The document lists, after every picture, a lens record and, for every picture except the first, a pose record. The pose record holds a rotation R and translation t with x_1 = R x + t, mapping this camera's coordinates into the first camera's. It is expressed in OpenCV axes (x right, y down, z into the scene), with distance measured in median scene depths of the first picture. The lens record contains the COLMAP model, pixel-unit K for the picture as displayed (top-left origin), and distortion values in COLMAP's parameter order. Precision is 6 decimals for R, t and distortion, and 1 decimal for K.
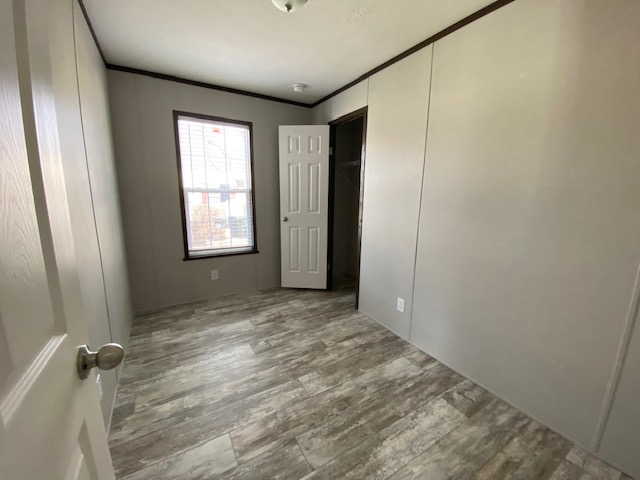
lens RADIAL K [[261.9, 0, 329.5], [0, 261.9, 228.4], [0, 0, 1]] dist [-0.001043, -0.008823]
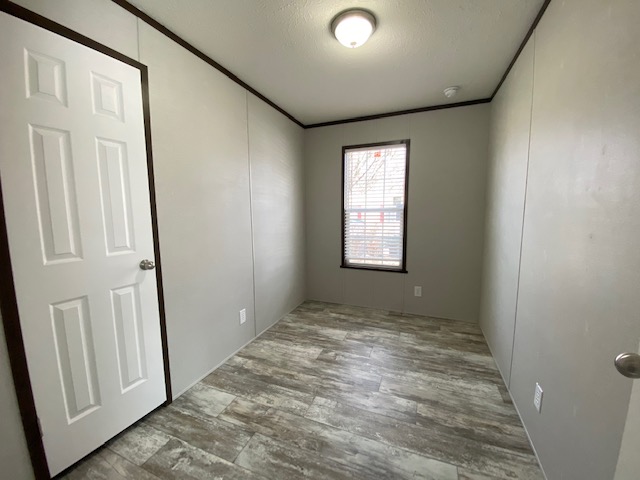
lens RADIAL K [[261.9, 0, 327.0], [0, 261.9, 241.7], [0, 0, 1]] dist [-0.001043, -0.008823]
pose [[0.602863, 0.088155, -0.792960, 0.429056], [-0.106844, 0.993845, 0.029258, -0.032963], [0.790658, 0.067085, 0.608571, 0.256711]]
